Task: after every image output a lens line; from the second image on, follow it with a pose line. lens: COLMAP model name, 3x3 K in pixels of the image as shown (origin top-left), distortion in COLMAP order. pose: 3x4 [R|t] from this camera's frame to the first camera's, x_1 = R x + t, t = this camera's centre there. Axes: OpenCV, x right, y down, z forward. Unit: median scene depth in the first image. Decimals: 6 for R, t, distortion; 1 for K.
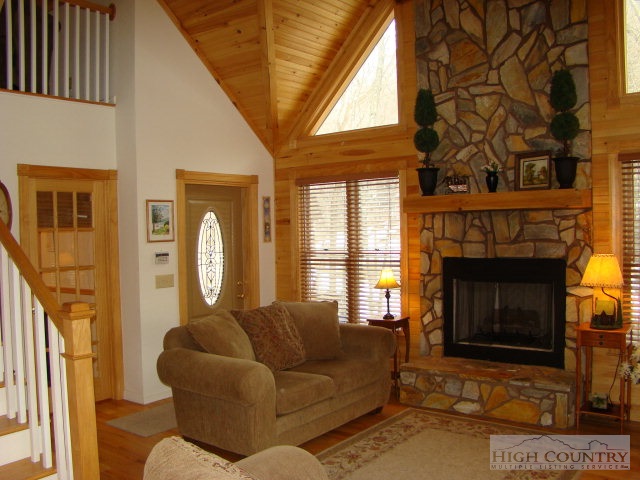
lens RADIAL K [[618.6, 0, 320.0], [0, 618.6, 240.0], [0, 0, 1]] dist [-0.175949, 0.155144]
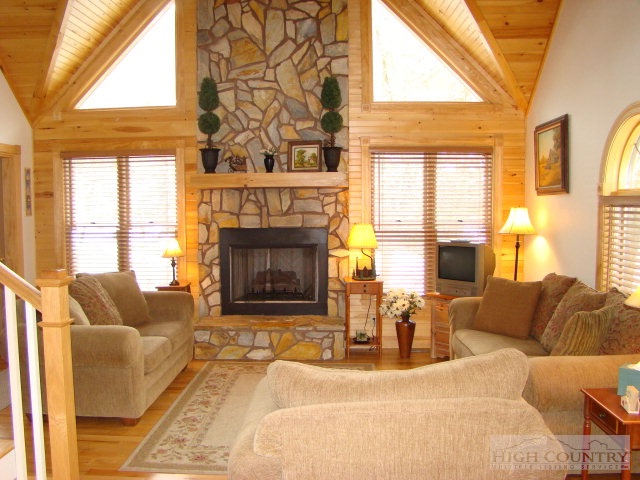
lens RADIAL K [[618.6, 0, 320.0], [0, 618.6, 240.0], [0, 0, 1]] dist [-0.175949, 0.155144]
pose [[0.806194, -0.021188, 0.591272, -0.345773], [0.000405, 0.999378, 0.035259, 0.010904], [-0.591651, -0.028186, 0.805701, -0.027137]]
